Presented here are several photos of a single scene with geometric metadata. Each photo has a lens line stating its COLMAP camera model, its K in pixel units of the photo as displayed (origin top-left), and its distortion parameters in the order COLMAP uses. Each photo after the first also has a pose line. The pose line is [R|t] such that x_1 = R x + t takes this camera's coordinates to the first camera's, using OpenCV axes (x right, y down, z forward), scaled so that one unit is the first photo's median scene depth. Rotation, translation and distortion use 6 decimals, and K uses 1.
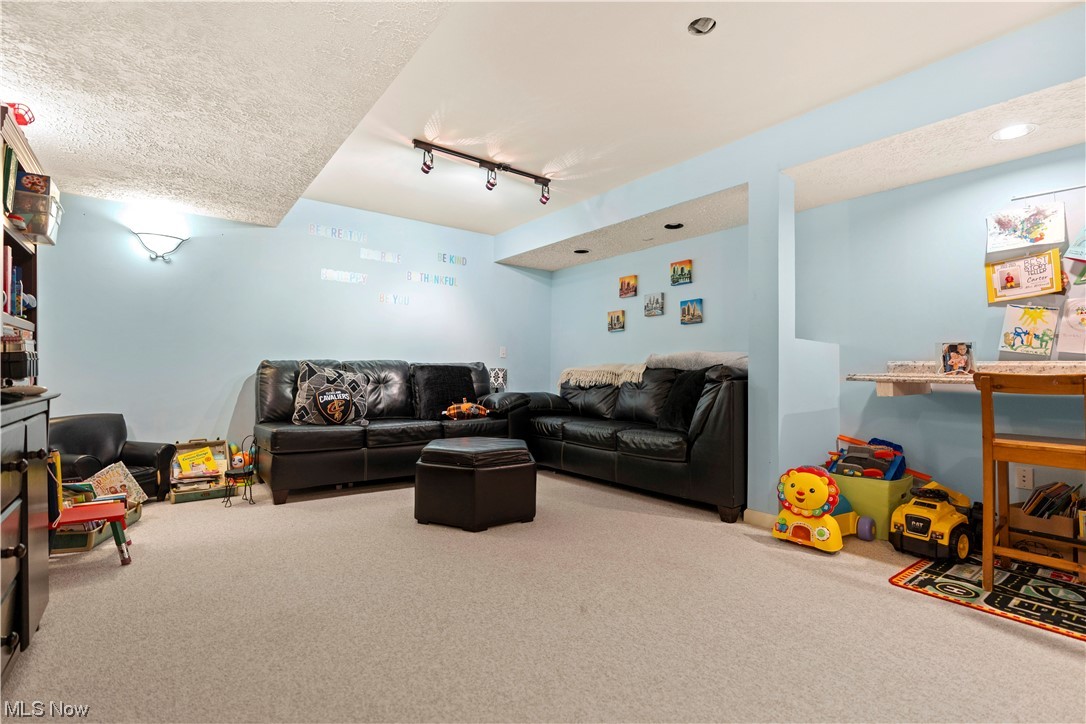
lens RADIAL K [[492.7, 0, 545.6], [0, 492.7, 366.6], [0, 0, 1]] dist [-0.007612, 0.005272]
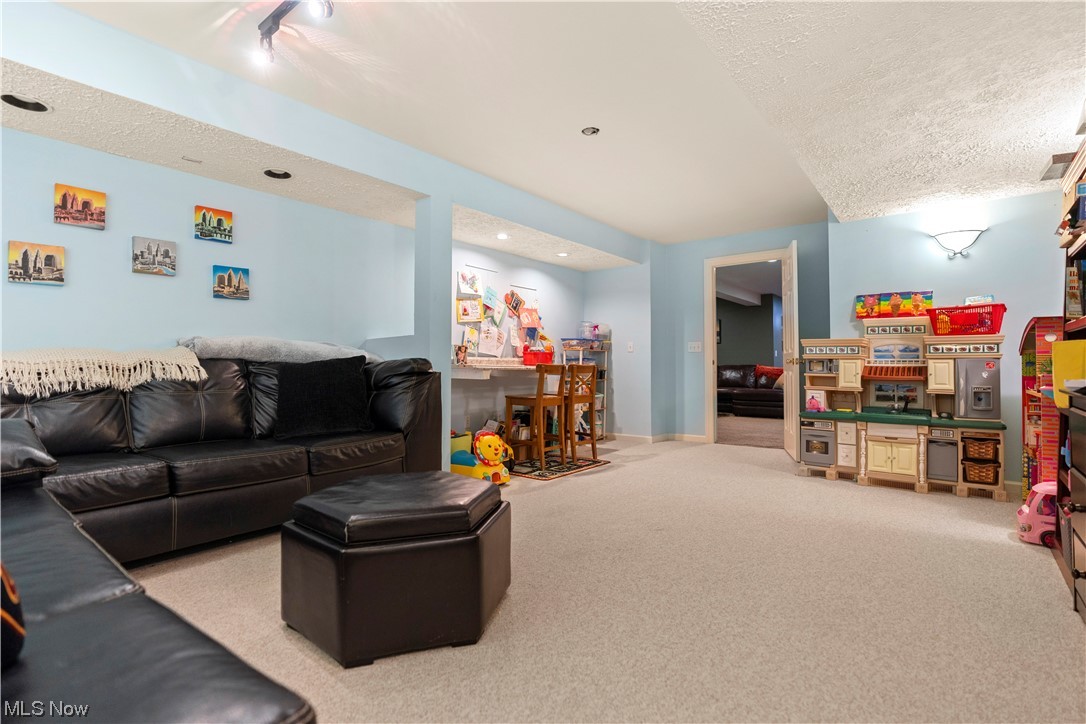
lens RADIAL K [[492.7, 0, 546.9], [0, 492.7, 363.0], [0, 0, 1]] dist [-0.007612, 0.005272]
pose [[-0.205278, -0.005667, 0.978687, -0.557279], [-0.013564, 0.999904, 0.002945, 0.001542], [-0.978610, -0.012671, -0.205335, 0.715093]]
